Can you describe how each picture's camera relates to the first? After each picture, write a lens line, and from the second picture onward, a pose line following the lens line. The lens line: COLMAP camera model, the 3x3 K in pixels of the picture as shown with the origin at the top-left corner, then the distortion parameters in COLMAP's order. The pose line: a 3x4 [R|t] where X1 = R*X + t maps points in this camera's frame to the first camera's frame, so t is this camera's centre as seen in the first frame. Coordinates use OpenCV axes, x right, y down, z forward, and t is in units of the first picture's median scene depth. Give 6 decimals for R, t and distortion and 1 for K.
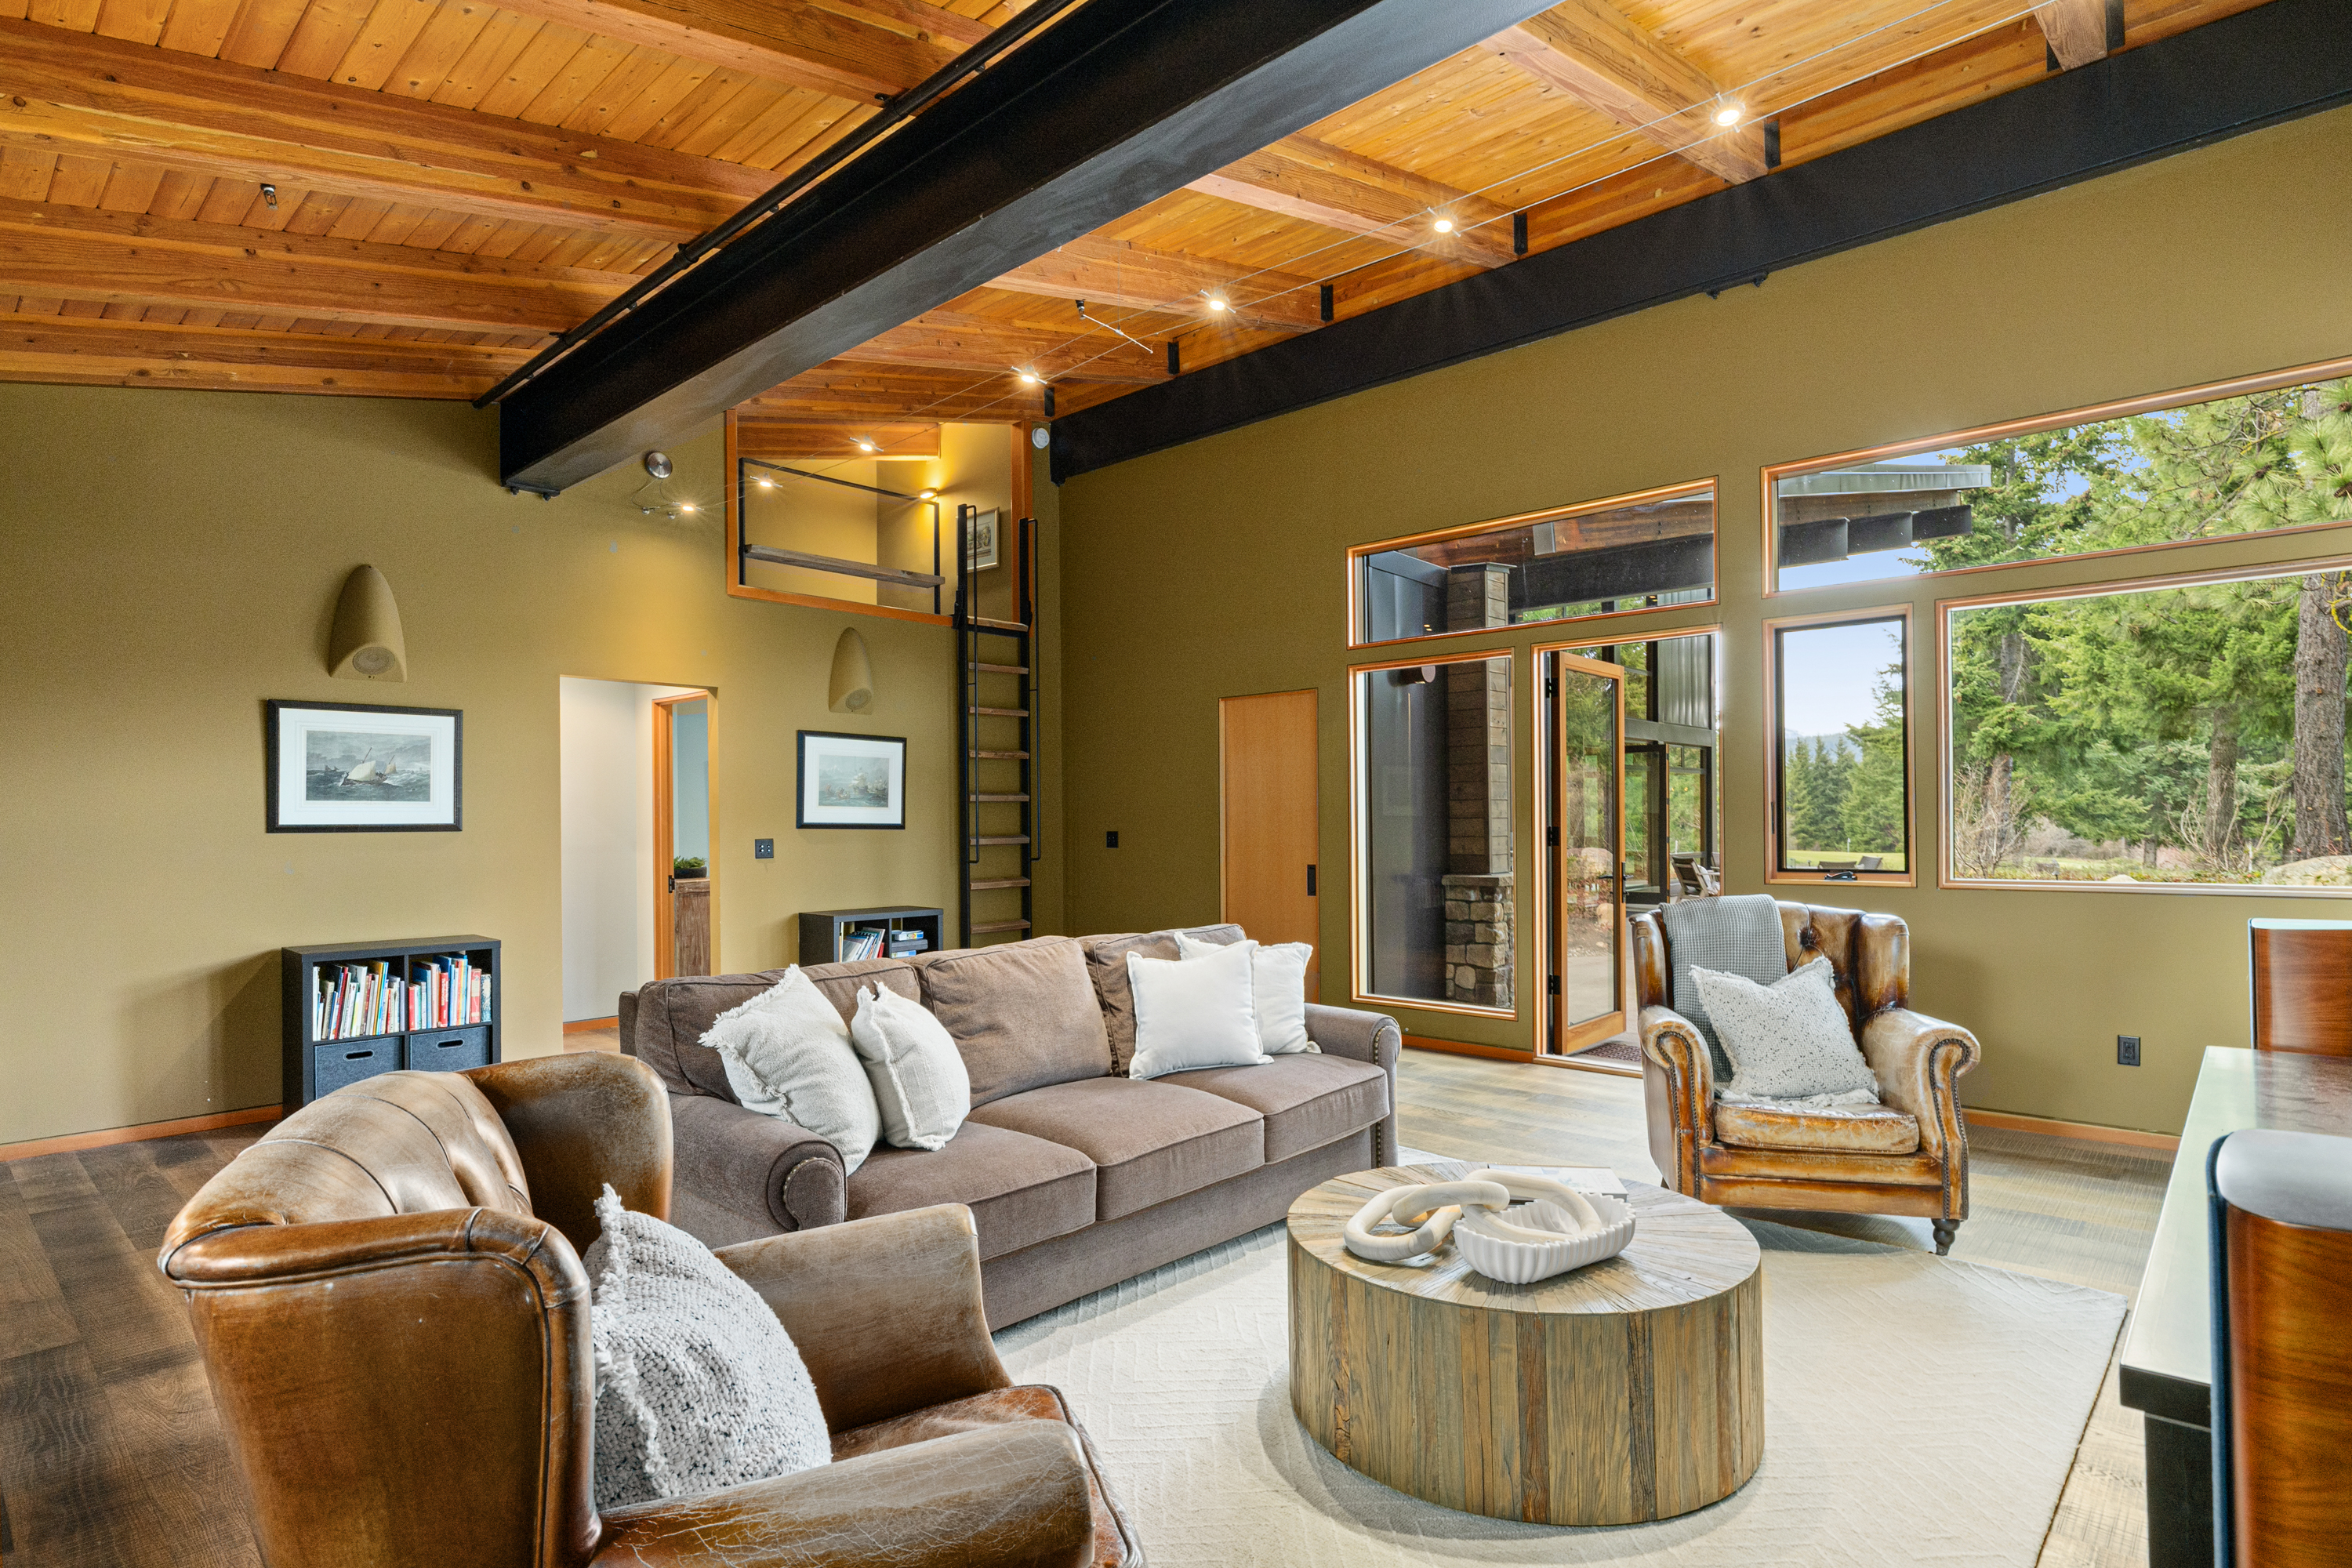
lens RADIAL K [[1209.2, 0, 1187.8], [0, 1209.2, 789.0], [0, 0, 1]] dist [0.002941, 0.000595]
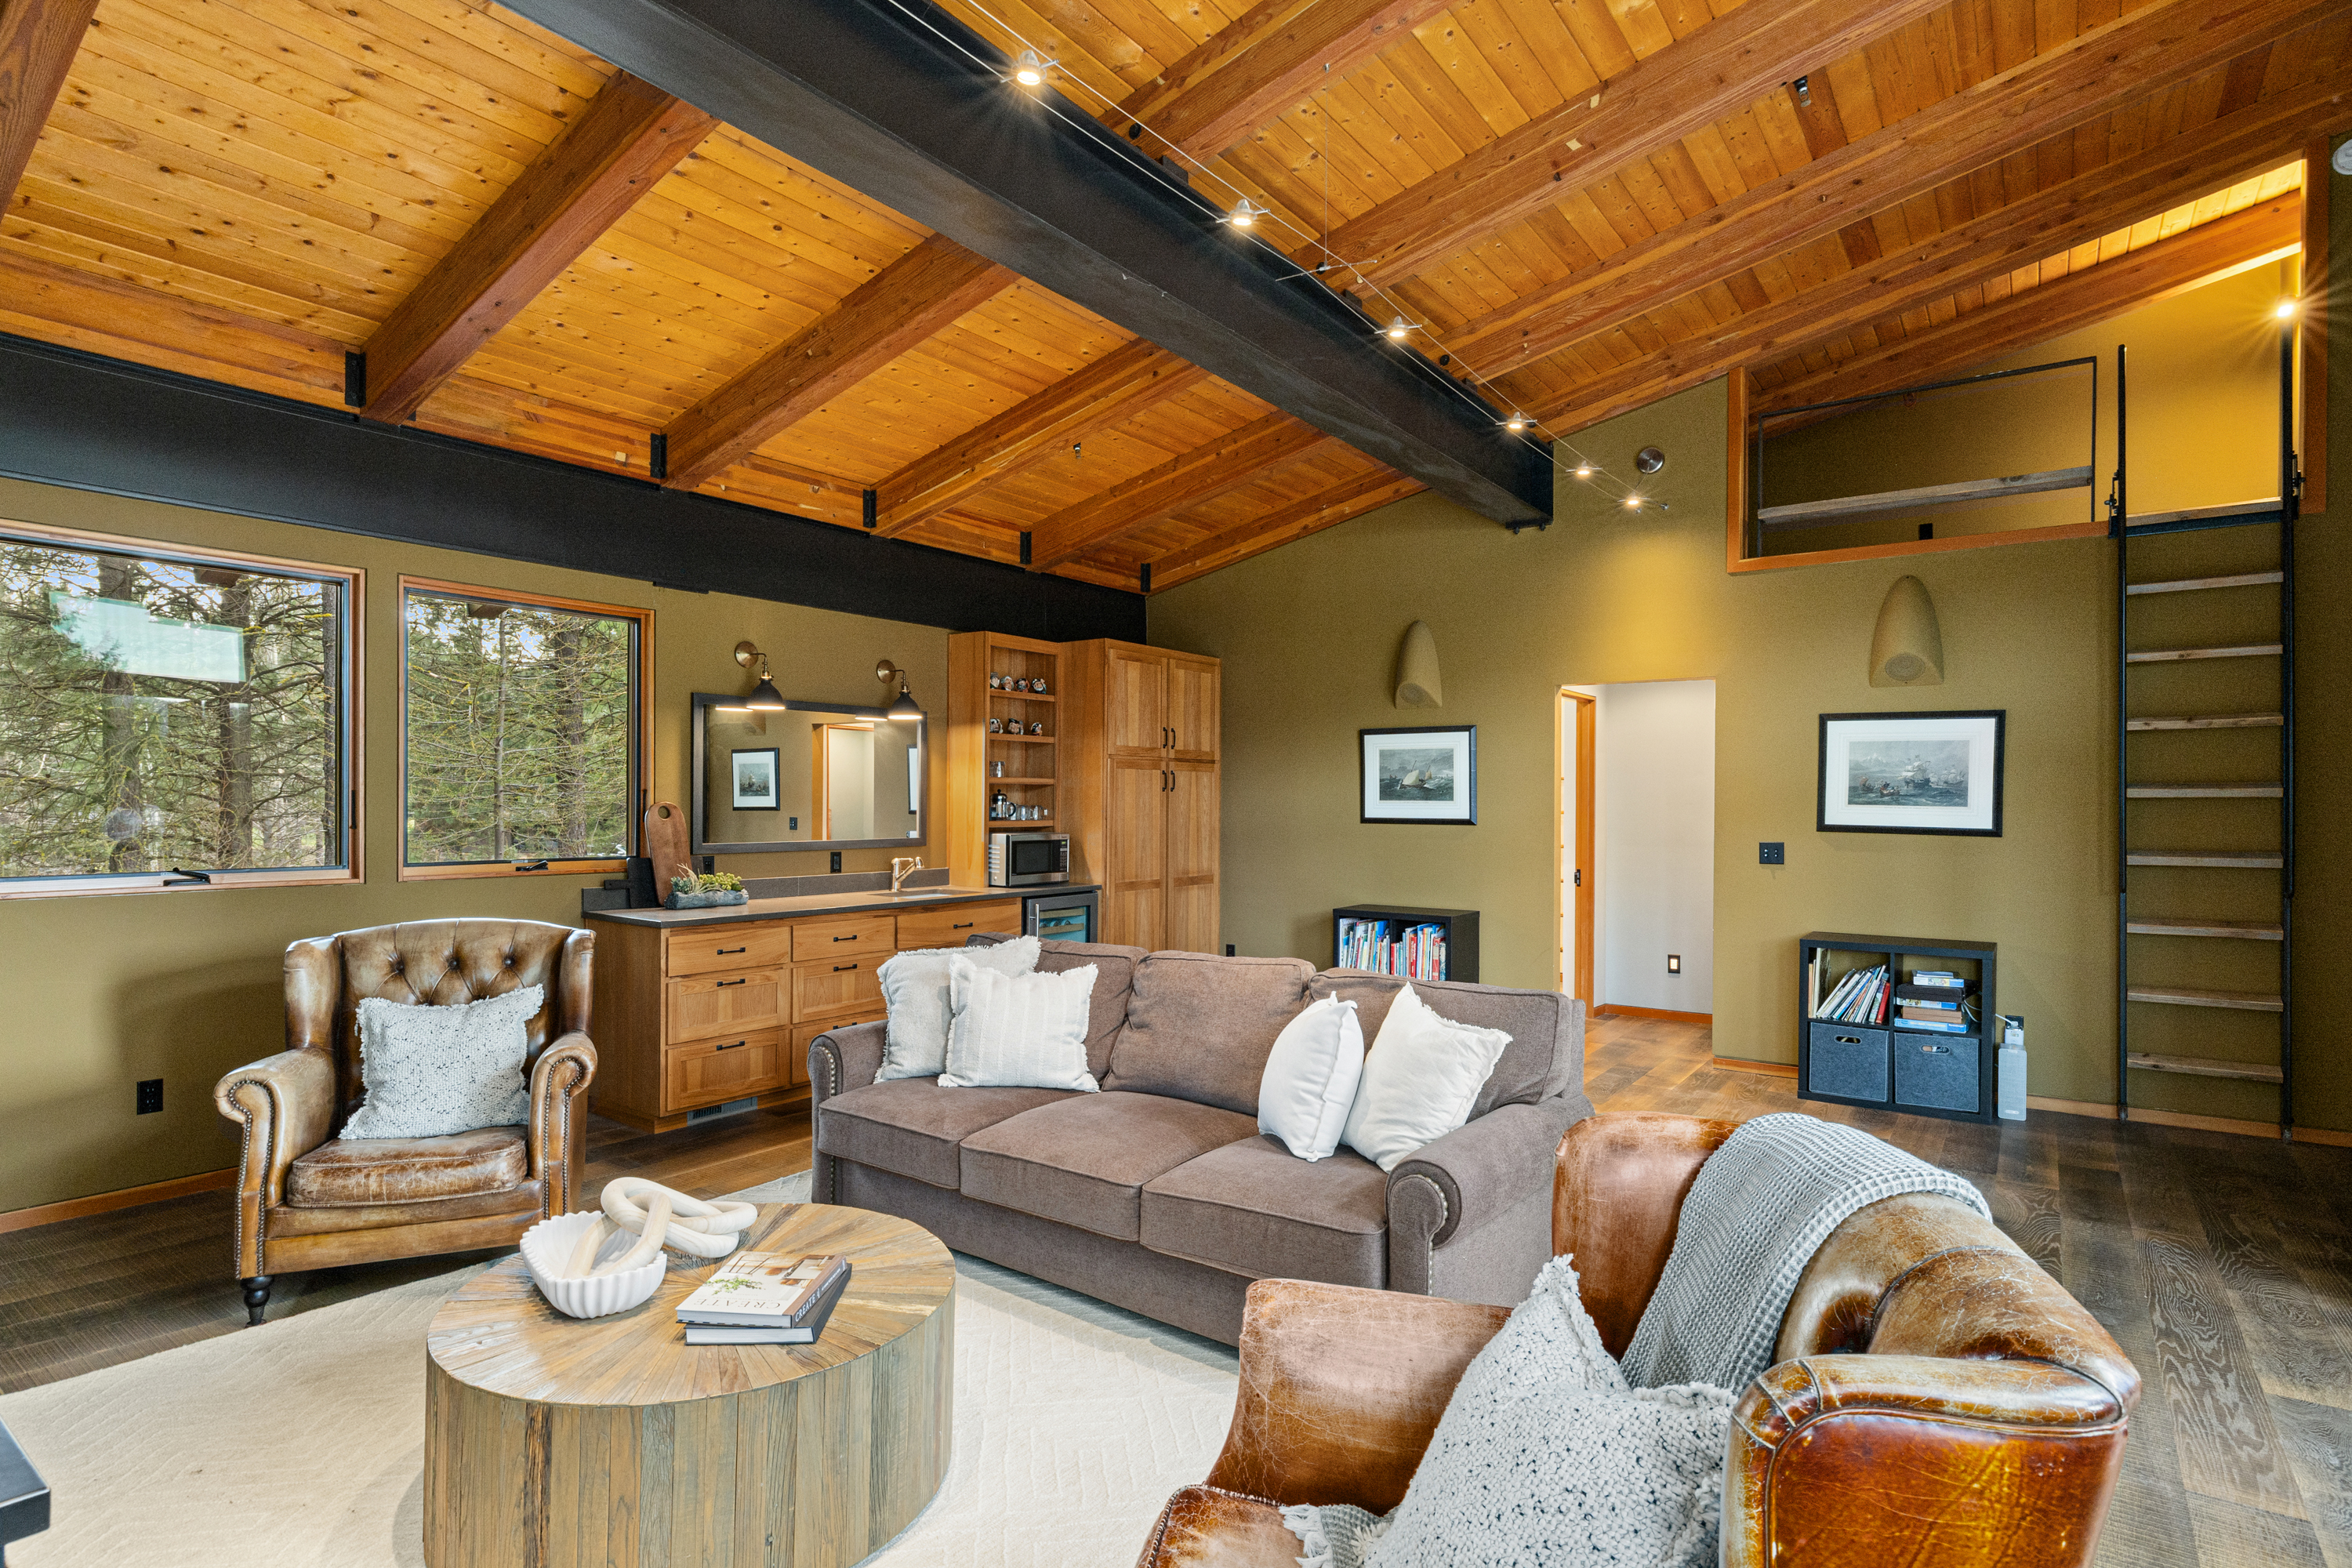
lens RADIAL K [[1209.2, 0, 1176.7], [0, 1209.2, 789.5], [0, 0, 1]] dist [0.002941, 0.000595]
pose [[0.110862, -0.010961, -0.993775, 0.577010], [0.014412, 0.999852, -0.009420, 0.006181], [0.993731, -0.013278, 0.111003, 0.574934]]
